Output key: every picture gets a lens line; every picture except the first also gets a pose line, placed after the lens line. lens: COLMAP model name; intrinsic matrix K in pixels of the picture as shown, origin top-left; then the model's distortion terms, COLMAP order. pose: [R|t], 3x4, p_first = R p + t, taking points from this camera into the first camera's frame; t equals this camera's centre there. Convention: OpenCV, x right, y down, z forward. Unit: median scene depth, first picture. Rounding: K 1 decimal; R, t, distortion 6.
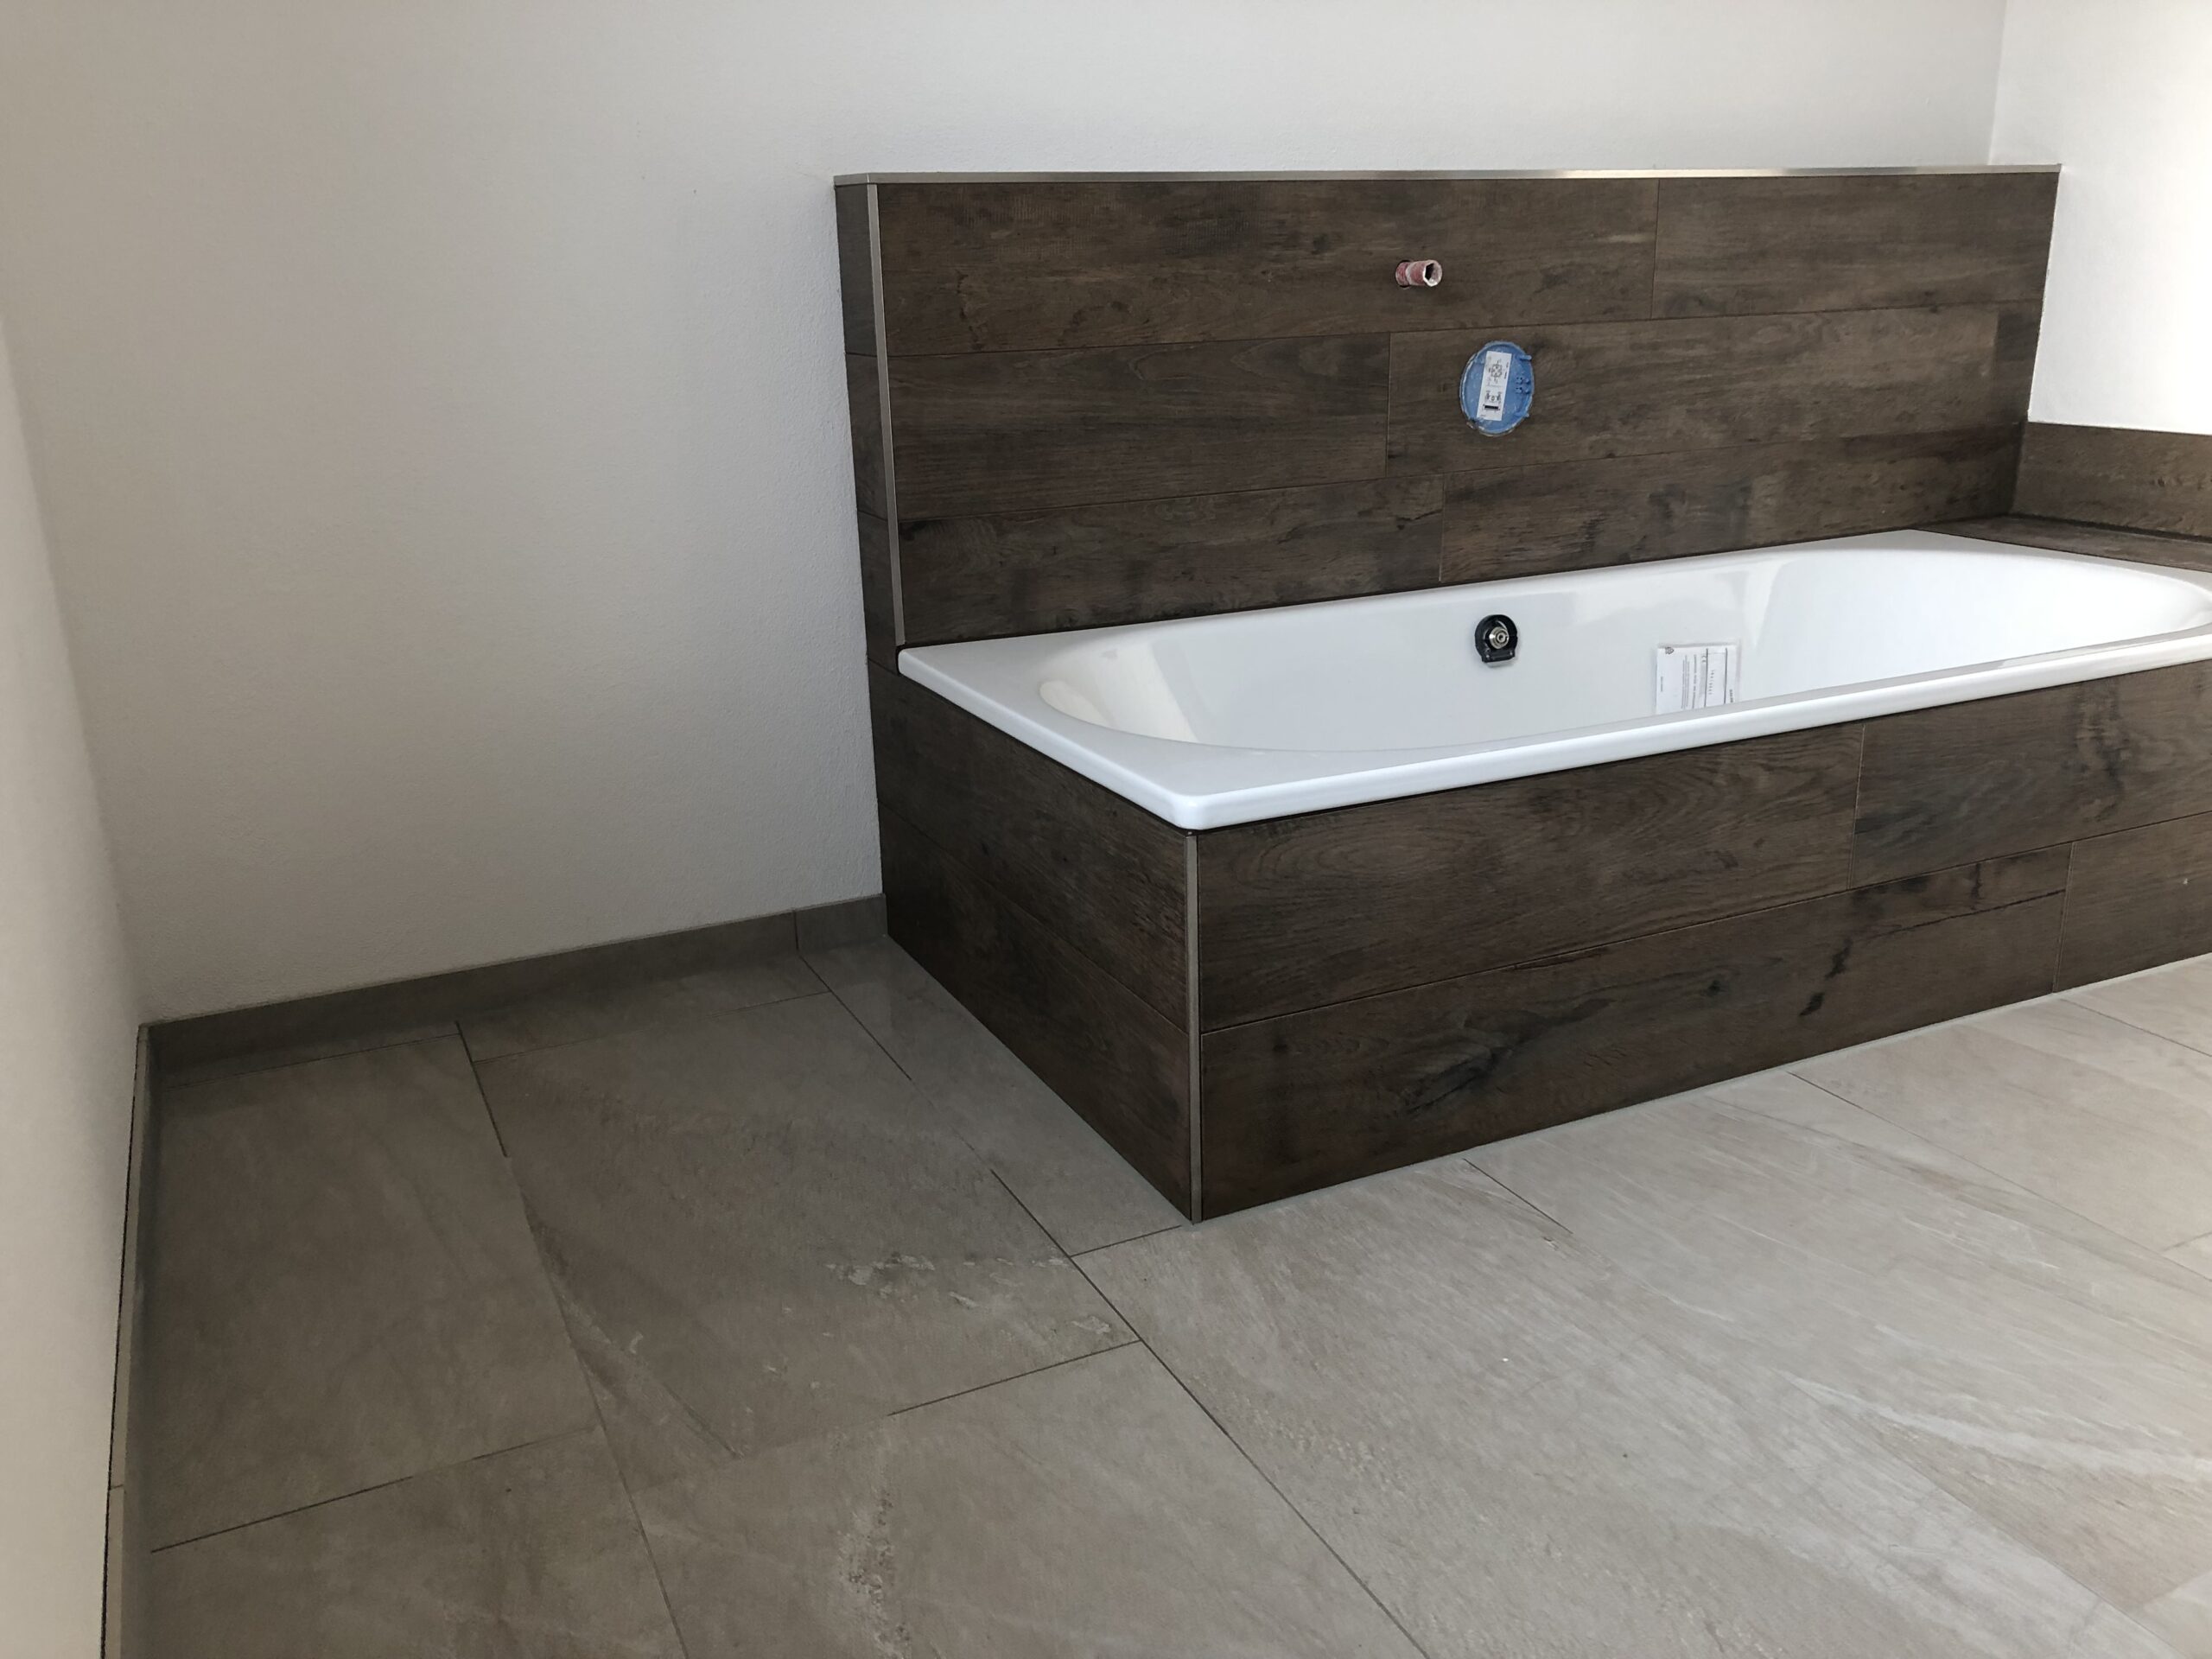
lens RADIAL K [[1831.9, 0, 1097.7], [0, 1831.9, 813.0], [0, 0, 1]] dist [0.021065, -0.011266]
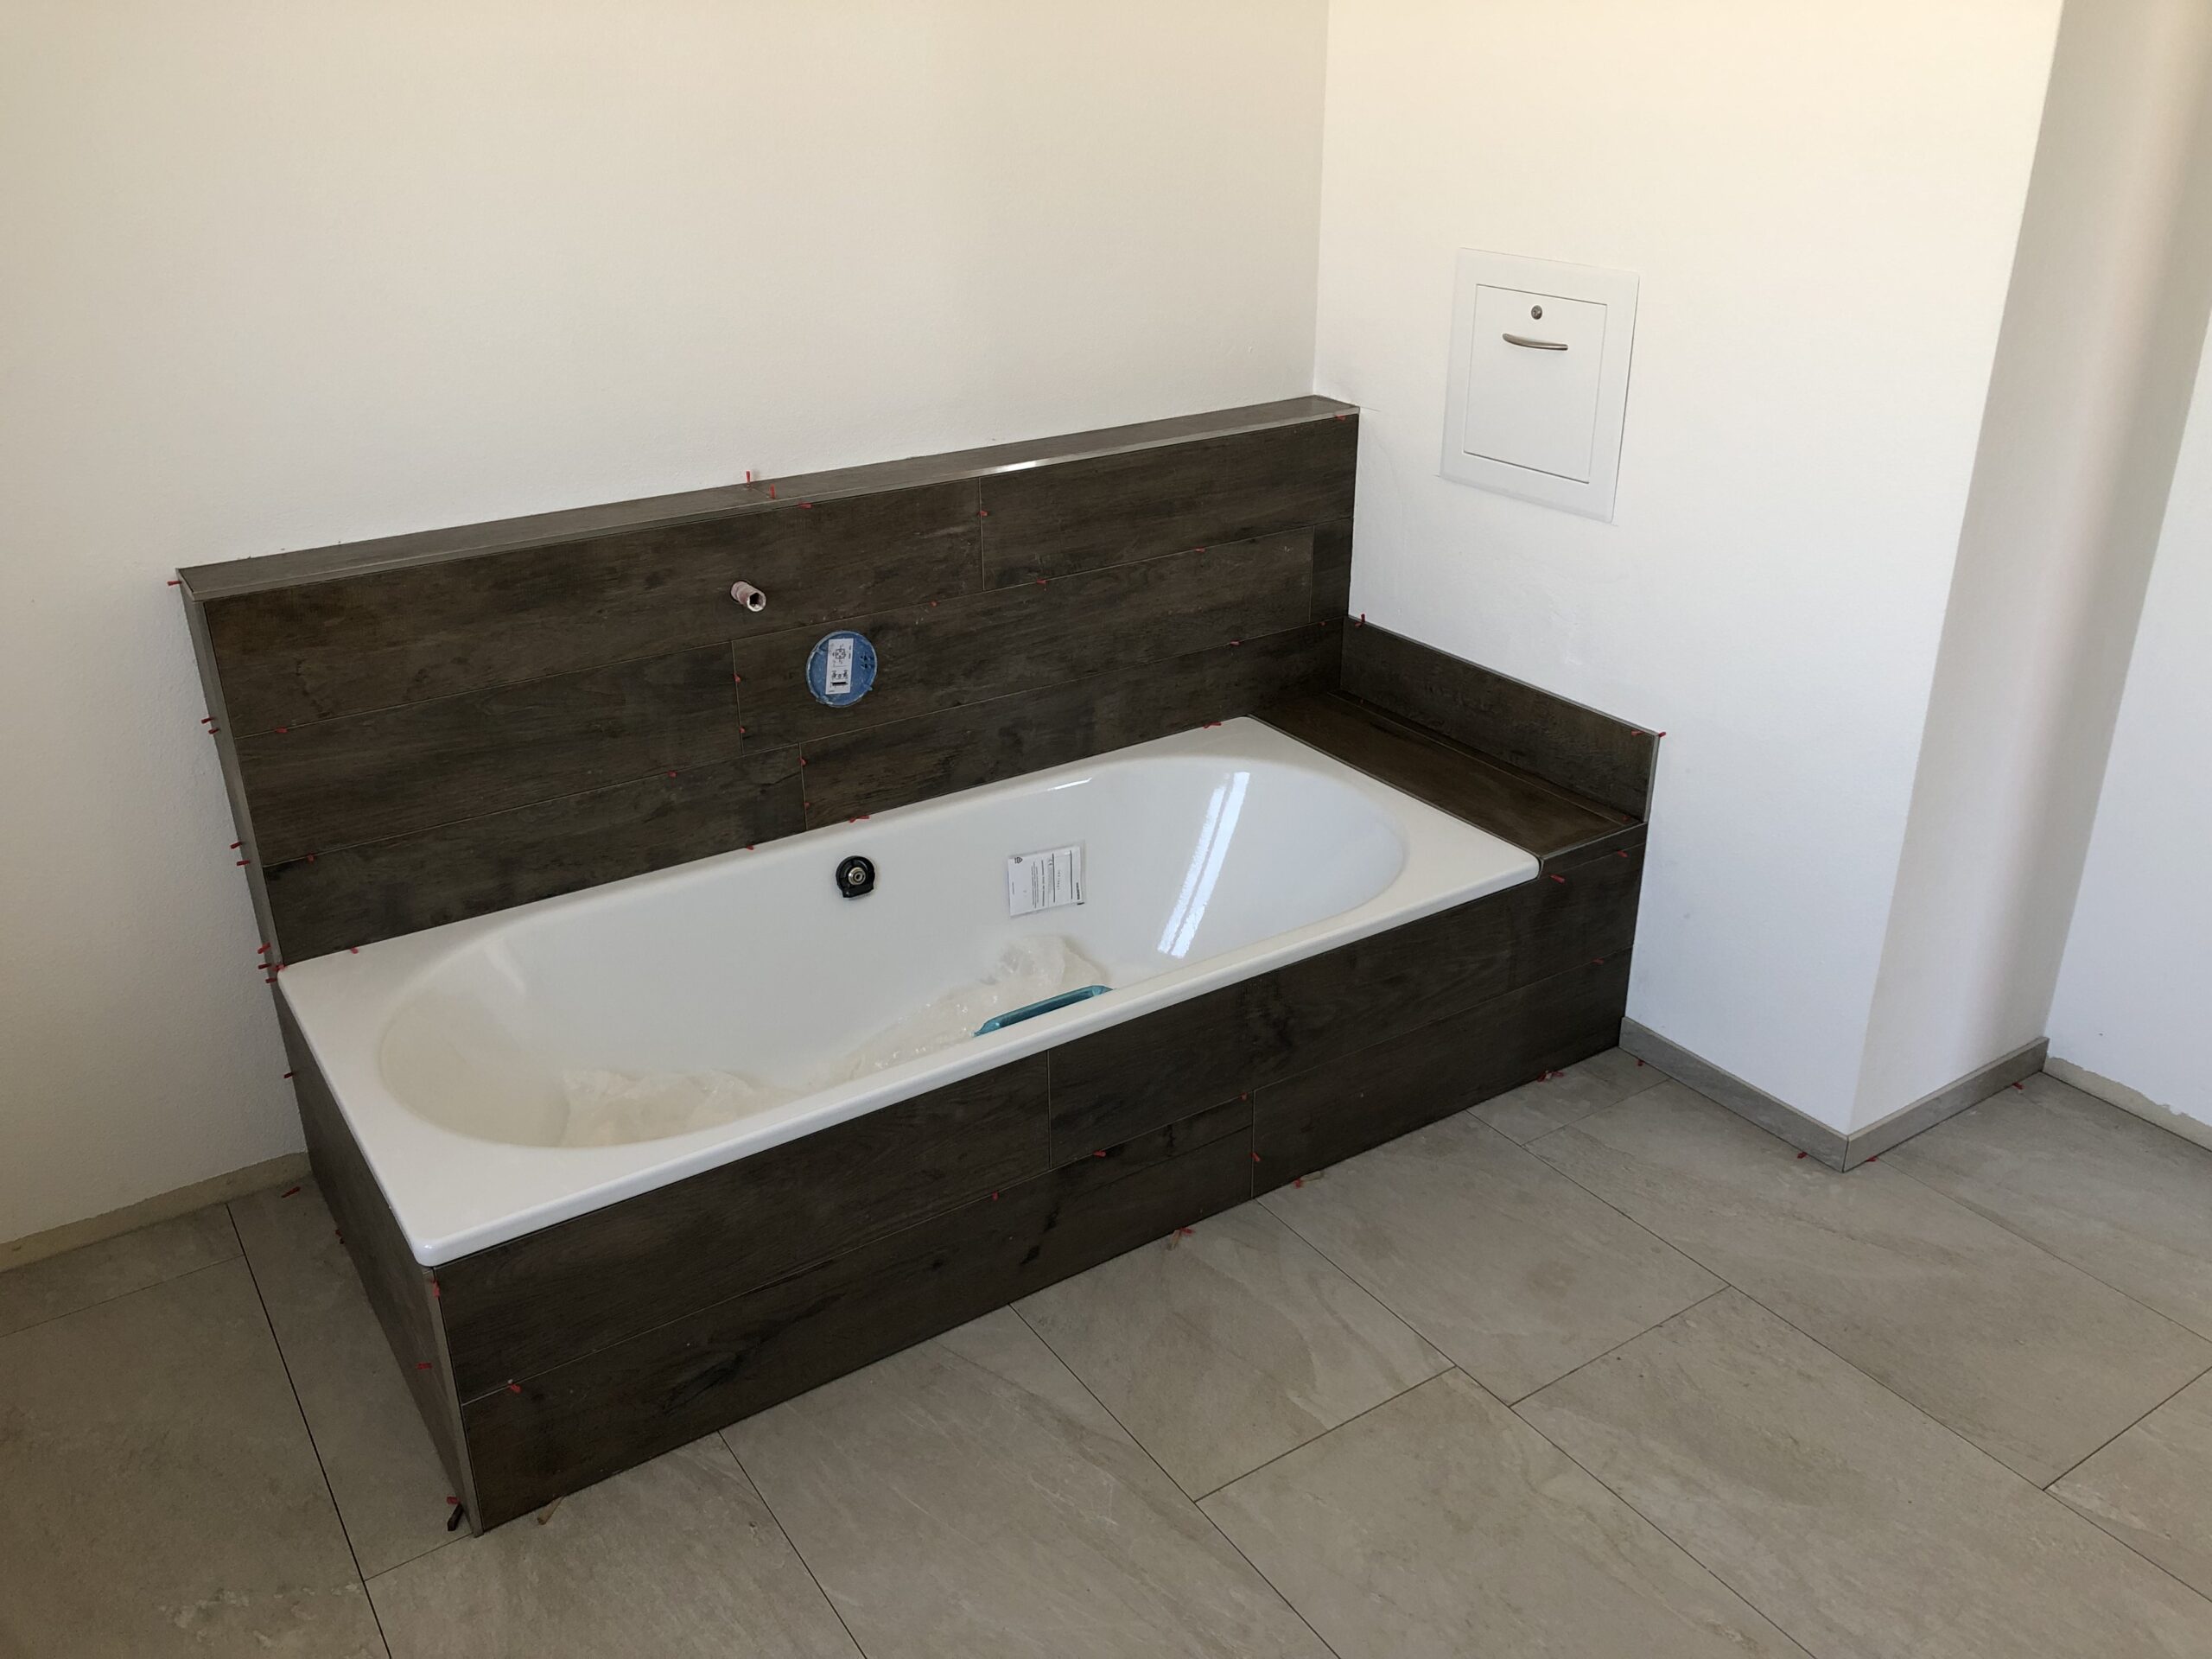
lens RADIAL K [[1804.3, 0, 1106.0], [0, 1804.3, 829.5], [0, 0, 1]] dist [0.031956, -0.067805]
pose [[0.986703, -0.041310, 0.157195, 0.200753], [0.024625, 0.993992, 0.106643, -0.250142], [-0.160656, -0.101354, 0.981793, -0.158951]]
